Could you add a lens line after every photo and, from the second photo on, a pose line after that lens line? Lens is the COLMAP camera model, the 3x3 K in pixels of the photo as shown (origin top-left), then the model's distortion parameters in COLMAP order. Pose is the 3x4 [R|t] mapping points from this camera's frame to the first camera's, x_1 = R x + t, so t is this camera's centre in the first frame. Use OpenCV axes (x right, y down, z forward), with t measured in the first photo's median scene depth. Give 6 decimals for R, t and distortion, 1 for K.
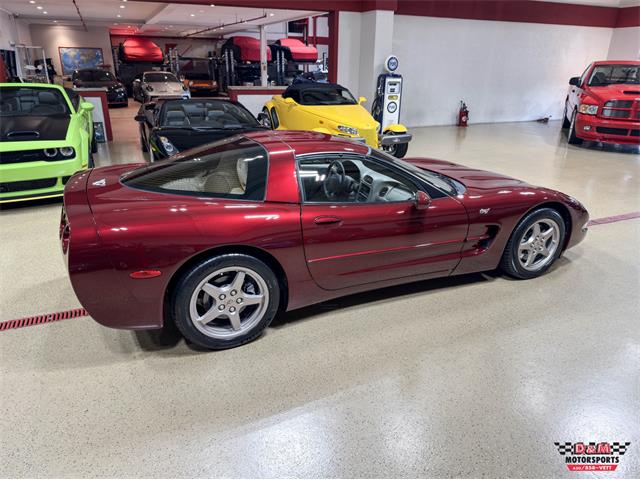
lens RADIAL K [[457.9, 0, 320.0], [0, 457.9, 240.0], [0, 0, 1]] dist [0.048975, -0.065404]
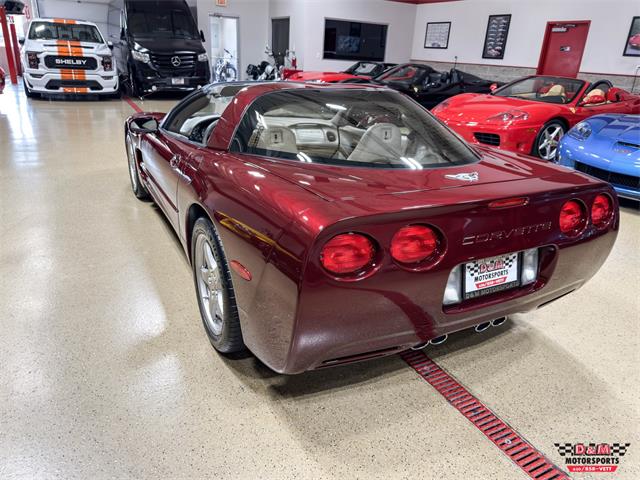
lens RADIAL K [[464.1, 0, 320.0], [0, 464.1, 240.0], [0, 0, 1]] dist [0.002122, -0.008124]
pose [[-0.058677, -0.389965, 0.918958, -0.293591], [0.302921, 0.870185, 0.388610, -0.096023], [-0.951208, 0.301174, 0.067068, 0.328104]]
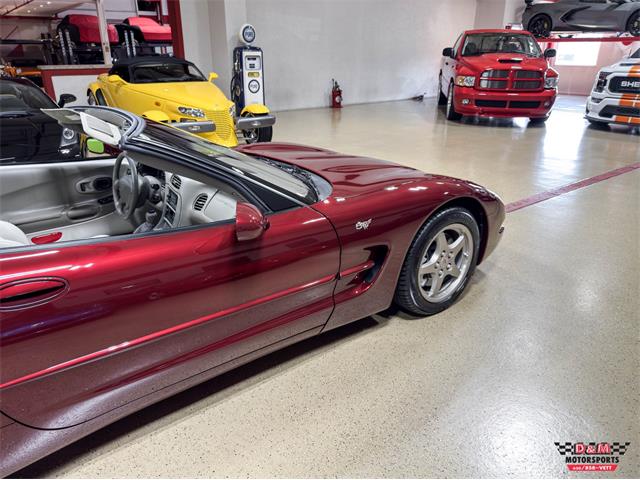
lens RADIAL K [[468.6, 0, 305.2], [0, 468.6, 249.0], [0, 0, 1]] dist [0.004941, -0.009731]
pose [[0.975350, -0.100780, 0.196307, 0.050997], [0.093993, 0.994617, 0.043616, -0.020194], [-0.199646, -0.024090, 0.979572, 0.132473]]
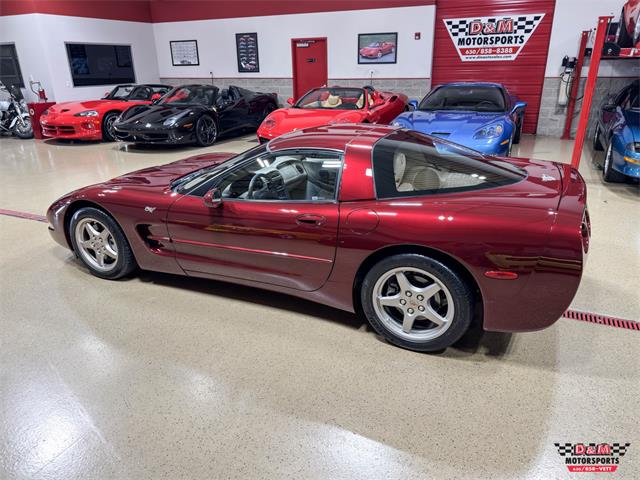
lens RADIAL K [[457.9, 0, 320.0], [0, 457.9, 240.0], [0, 0, 1]] dist [0.048975, -0.065404]
pose [[-0.651587, -0.274322, 0.707236, -0.247955], [0.277138, 0.781789, 0.558571, -0.193435], [-0.706137, 0.559959, -0.433378, 0.513273]]
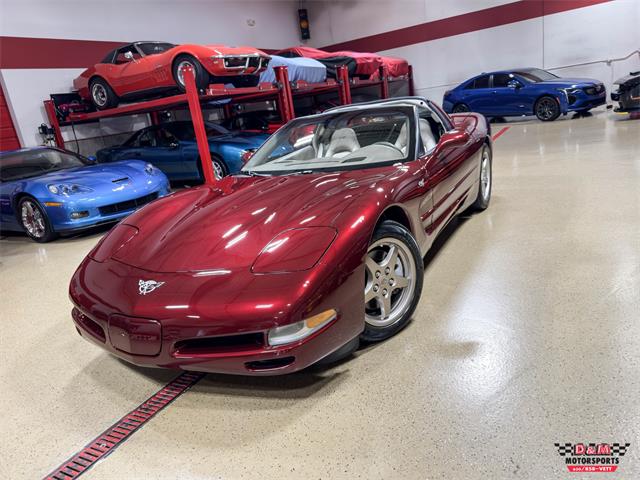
lens RADIAL K [[457.9, 0, 320.0], [0, 457.9, 240.0], [0, 0, 1]] dist [0.048975, -0.065404]
pose [[-0.809576, 0.266278, -0.523147, 0.231426], [-0.073400, 0.838285, 0.540269, -0.178251], [0.582408, 0.475788, -0.659111, 0.599839]]
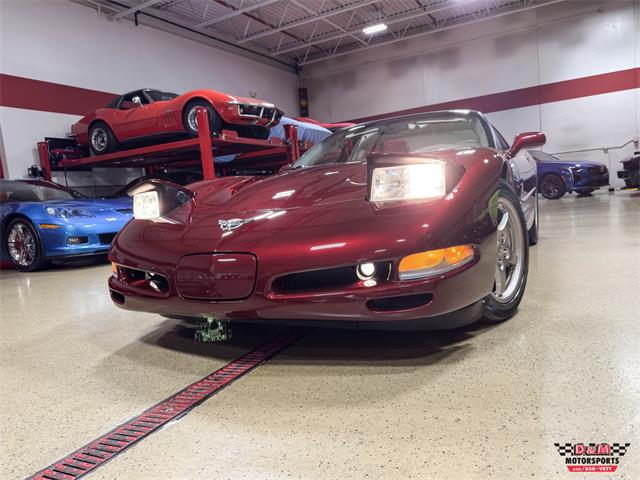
lens RADIAL K [[475.9, 0, 321.3], [0, 475.9, 257.2], [0, 0, 1]] dist [0.057617, -0.092777]
pose [[-0.788628, 0.137114, -0.599388, 0.268580], [-0.139562, 0.909459, 0.391671, -0.110127], [0.598823, 0.392535, -0.698089, 0.576621]]
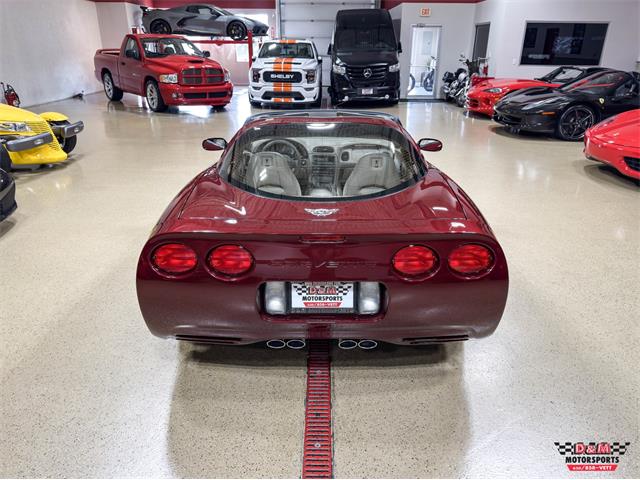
lens RADIAL K [[457.9, 0, 320.0], [0, 457.9, 240.0], [0, 0, 1]] dist [0.048975, -0.065404]
pose [[0.418667, -0.363769, 0.832100, -0.299004], [0.322480, 0.916105, 0.238239, -0.069997], [-0.848955, 0.168593, 0.500851, 0.188727]]
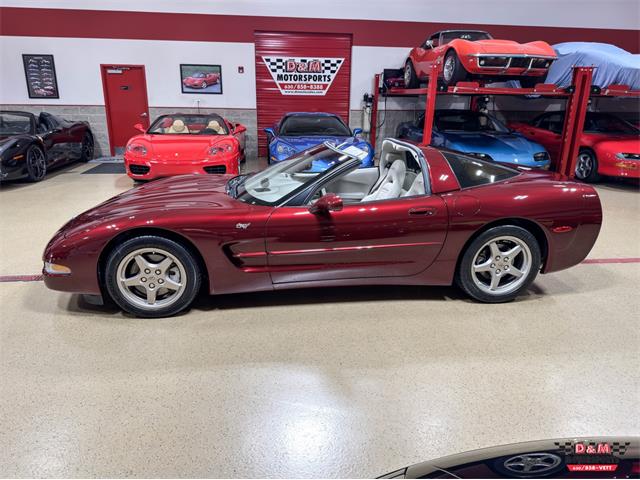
lens RADIAL K [[457.9, 0, 320.0], [0, 457.9, 240.0], [0, 0, 1]] dist [0.048975, -0.065404]
pose [[-0.953668, -0.112559, 0.279011, -0.084275], [0.082398, 0.794204, 0.602039, -0.234685], [-0.289357, 0.597135, -0.748132, 0.658063]]
